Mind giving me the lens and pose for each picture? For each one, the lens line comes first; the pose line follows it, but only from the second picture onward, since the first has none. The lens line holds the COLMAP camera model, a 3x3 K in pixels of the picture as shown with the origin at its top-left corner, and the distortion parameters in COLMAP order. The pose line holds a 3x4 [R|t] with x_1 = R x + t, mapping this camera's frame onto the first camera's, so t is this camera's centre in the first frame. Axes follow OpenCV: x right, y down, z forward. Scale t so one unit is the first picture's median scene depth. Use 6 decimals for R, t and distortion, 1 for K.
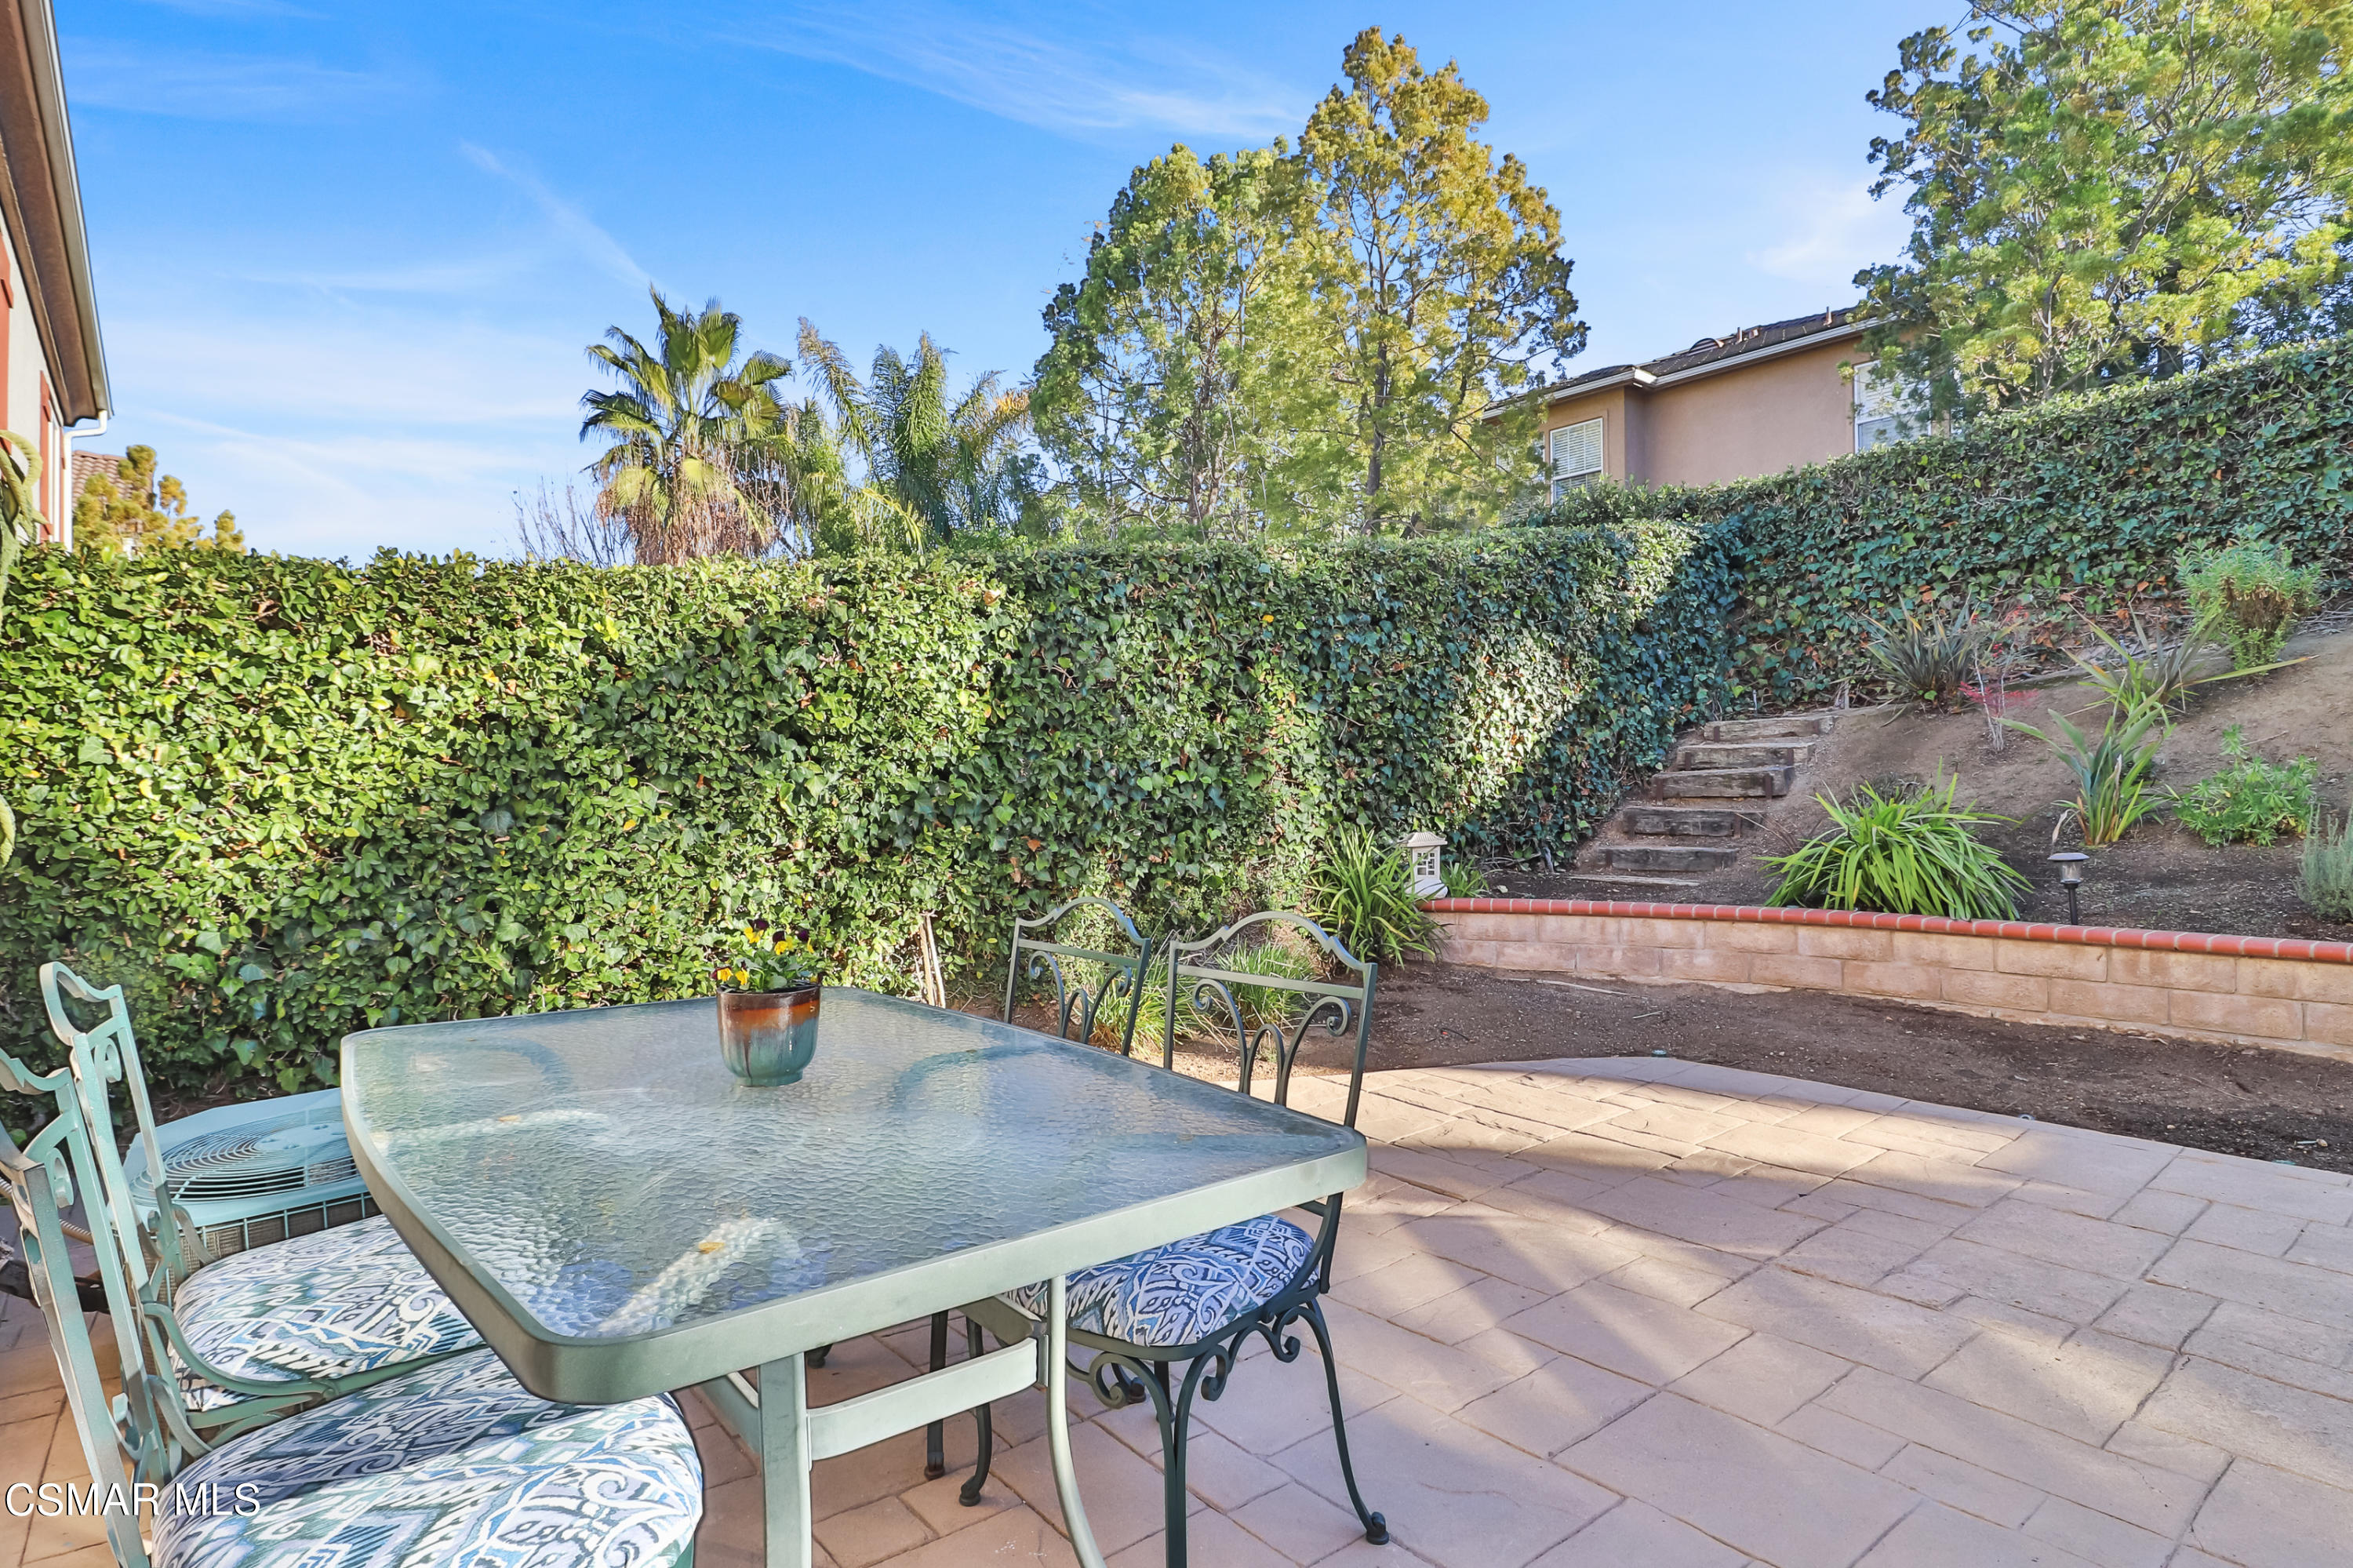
lens RADIAL K [[1212.4, 0, 1176.5], [0, 1212.4, 784.0], [0, 0, 1]] dist [0.000291, -0.013175]
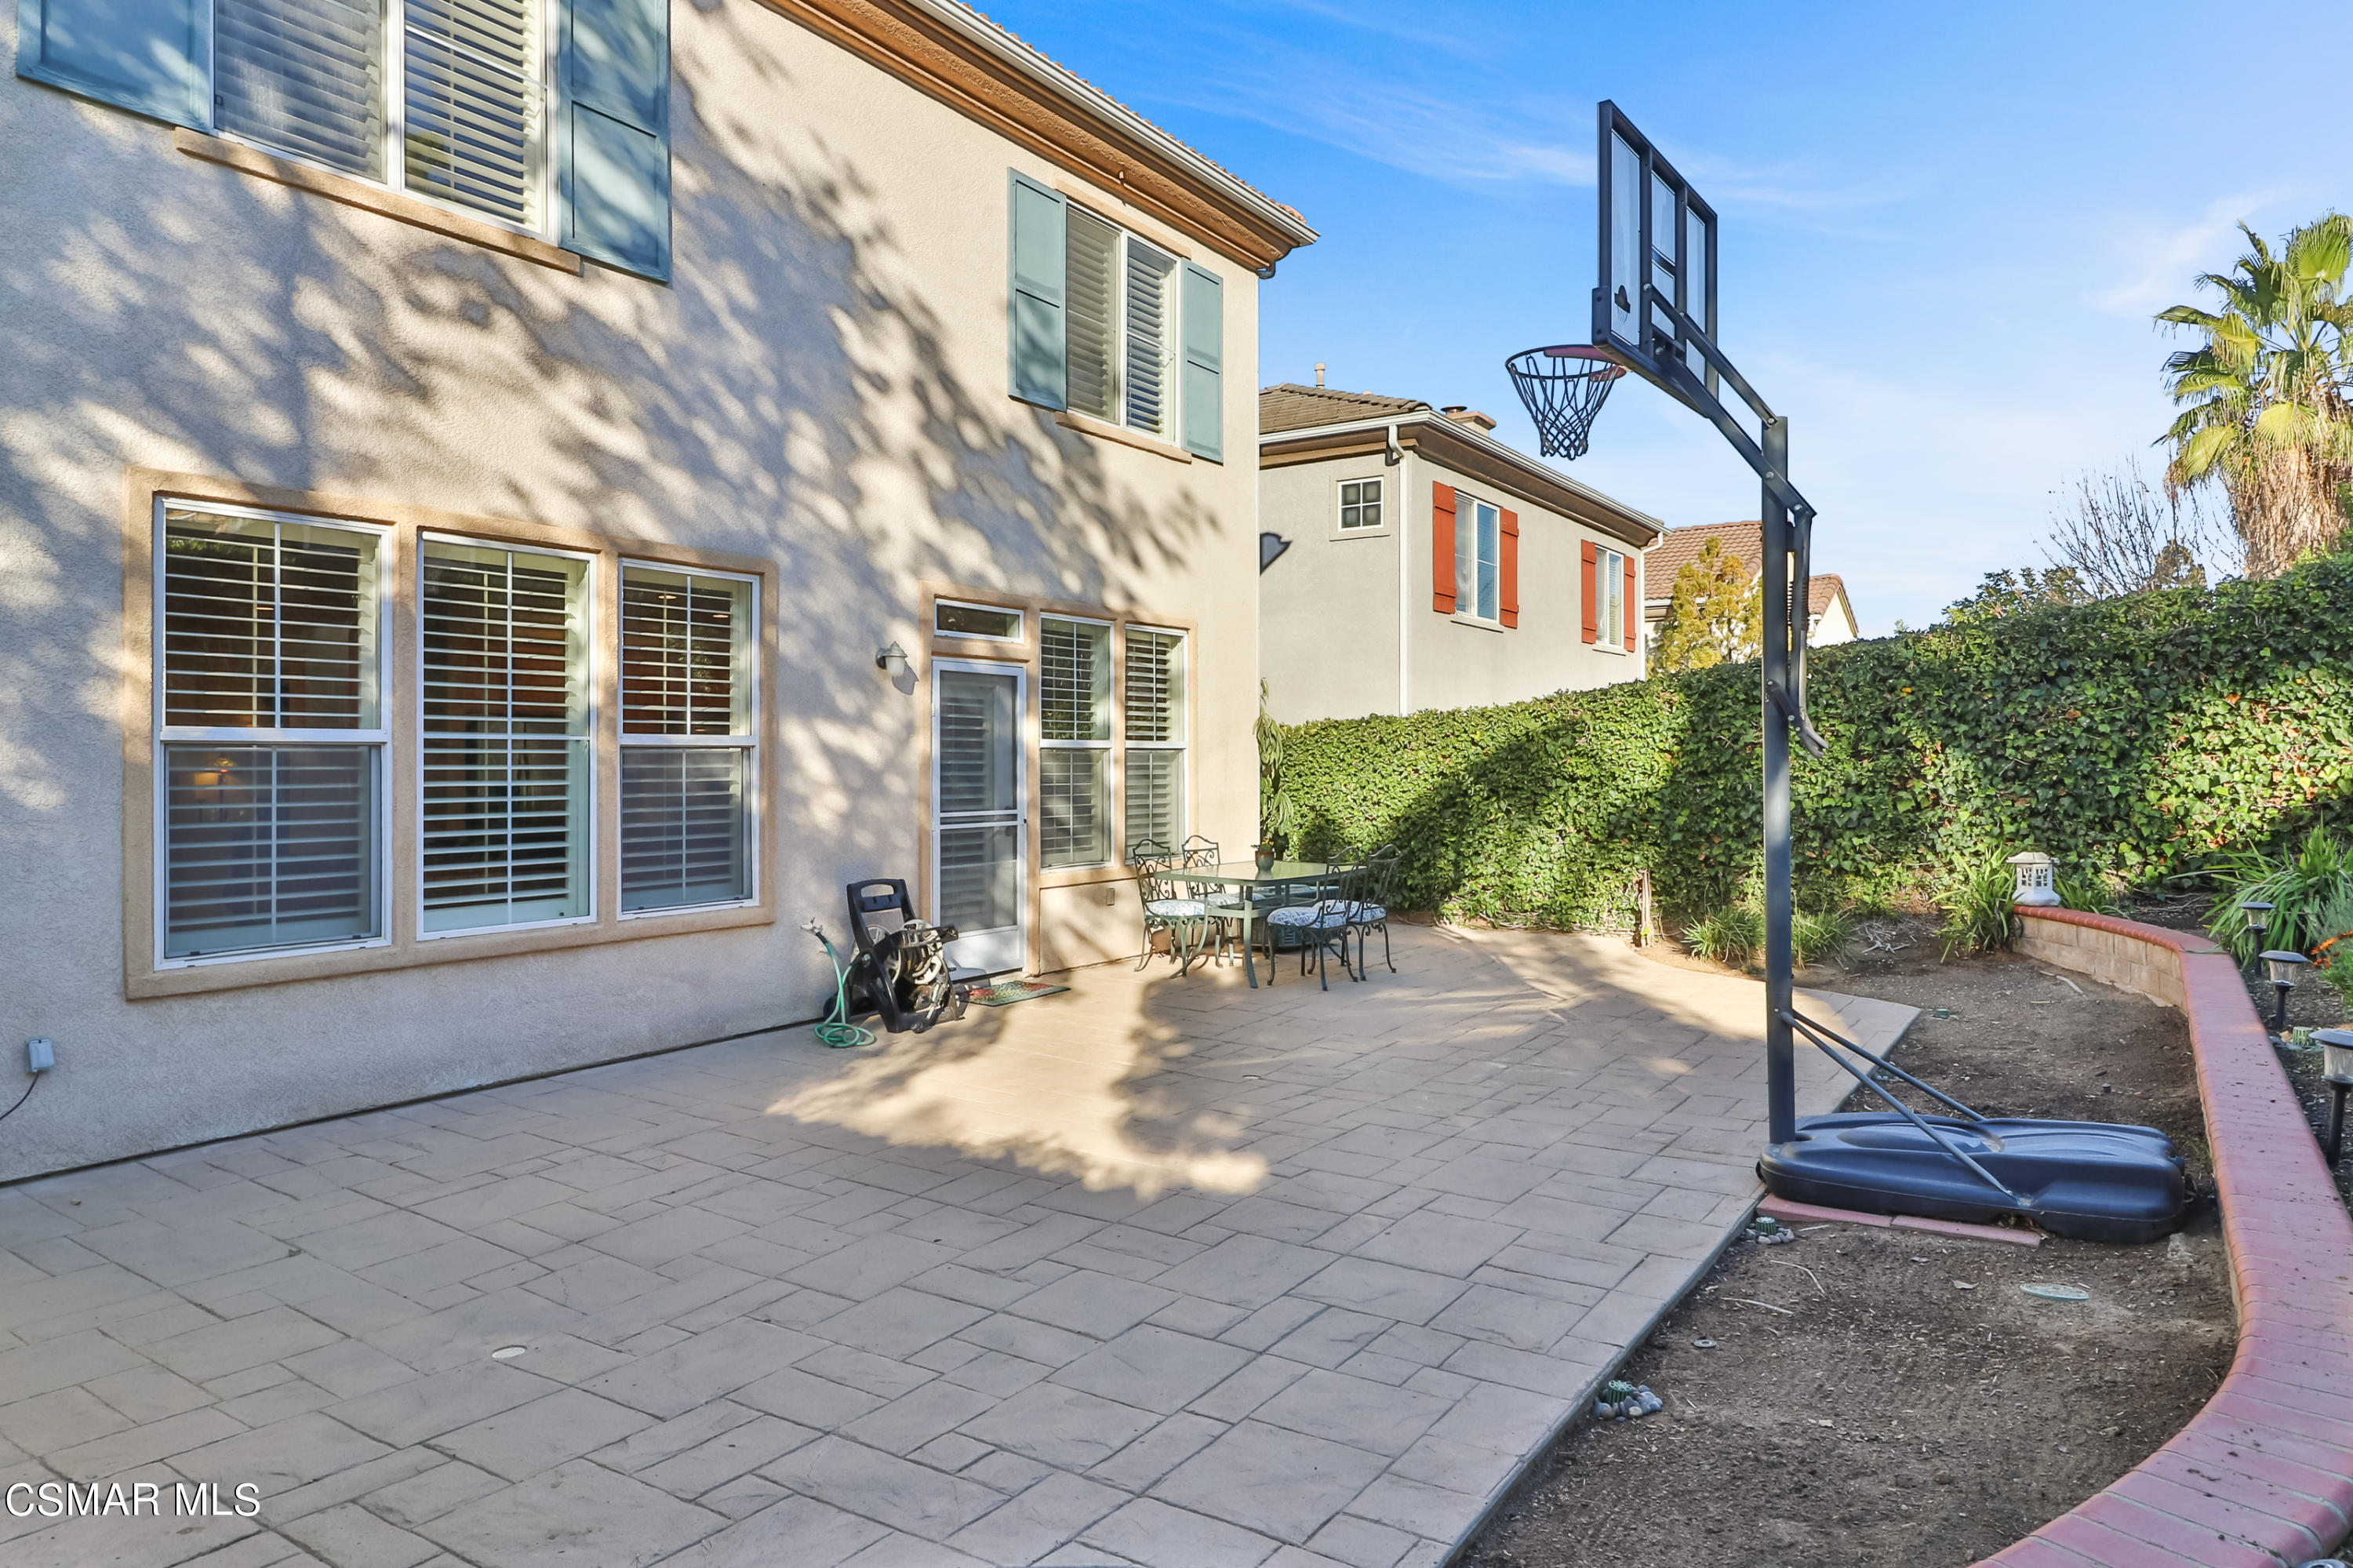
lens RADIAL K [[1433.3, 0, 1176.5], [0, 1433.3, 784.0], [0, 0, 1]] dist [0.003938, -0.000682]
pose [[0.301686, 0.024655, -0.953089, 1.688519], [-0.001352, 0.999676, 0.025432, -0.083847], [0.953406, -0.006383, 0.301621, -0.359415]]
